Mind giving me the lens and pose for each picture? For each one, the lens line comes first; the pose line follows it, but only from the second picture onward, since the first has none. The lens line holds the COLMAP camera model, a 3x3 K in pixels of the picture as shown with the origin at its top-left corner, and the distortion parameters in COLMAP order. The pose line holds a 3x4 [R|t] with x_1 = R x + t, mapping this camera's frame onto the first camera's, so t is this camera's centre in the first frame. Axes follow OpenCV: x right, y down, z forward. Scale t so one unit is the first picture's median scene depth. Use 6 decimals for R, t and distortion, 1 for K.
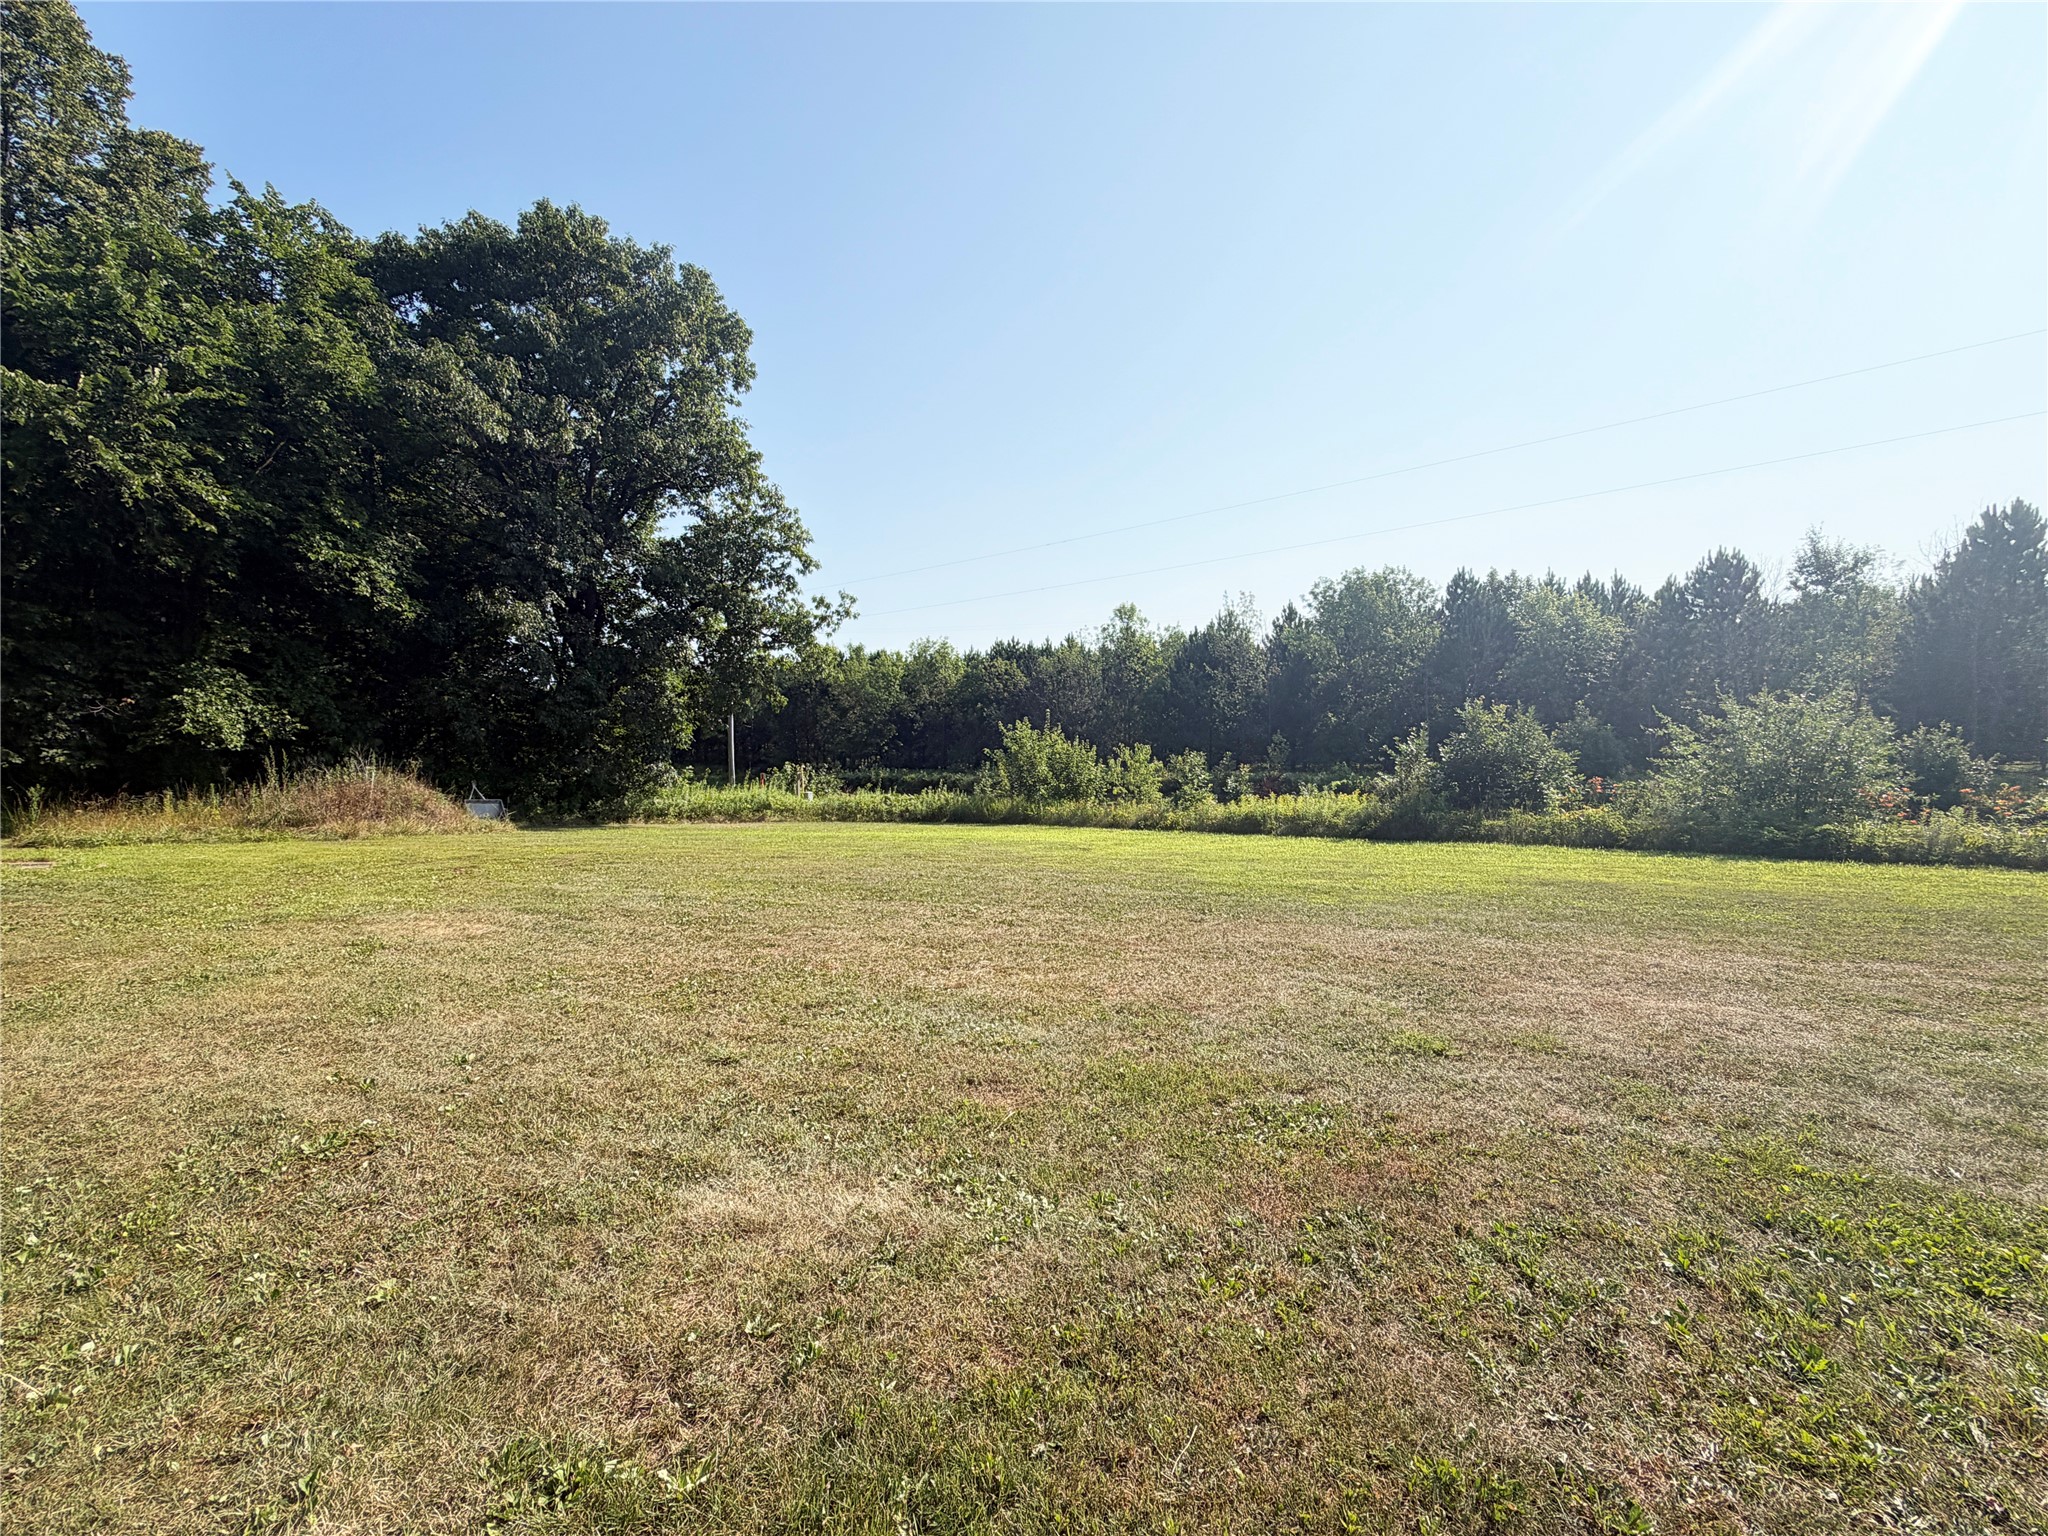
lens RADIAL K [[895.7, 0, 1023.8], [0, 895.7, 764.4], [0, 0, 1]] dist [0.001770, 0.000491]
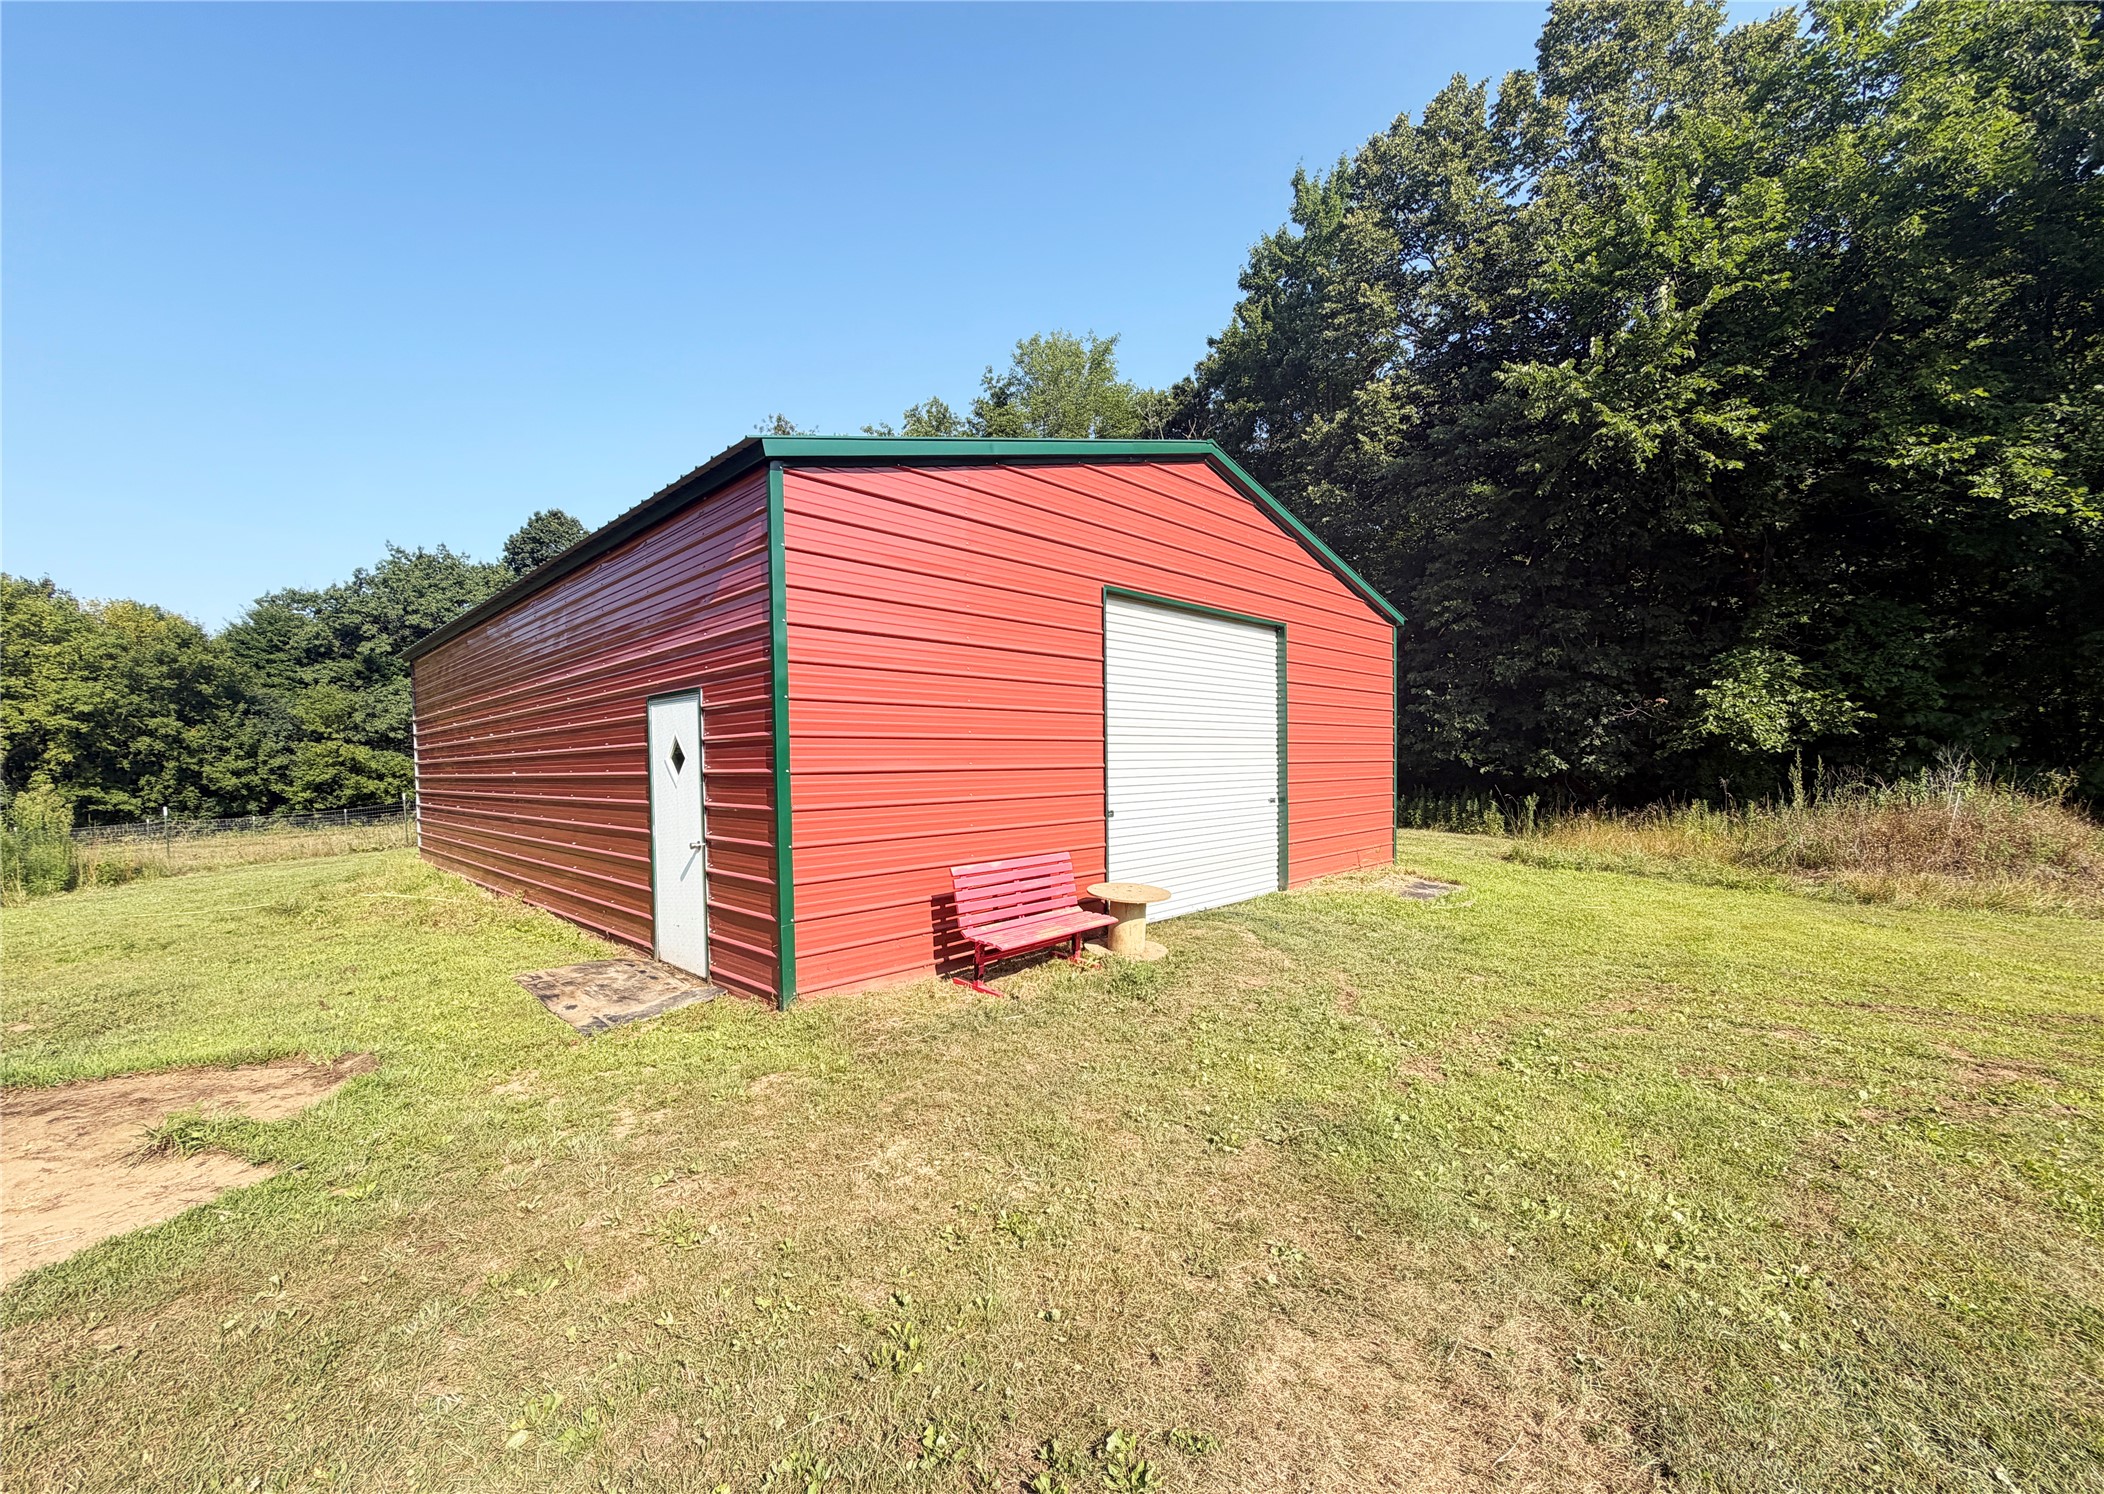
lens RADIAL K [[836.4, 0, 1022.8], [0, 836.4, 786.0], [0, 0, 1]] dist [-0.000628, -0.001024]
pose [[-0.002629, 0.026938, -0.999634, -0.175963], [0.000396, 0.999637, 0.026937, -0.008606], [0.999996, -0.000325, -0.002638, 0.381302]]
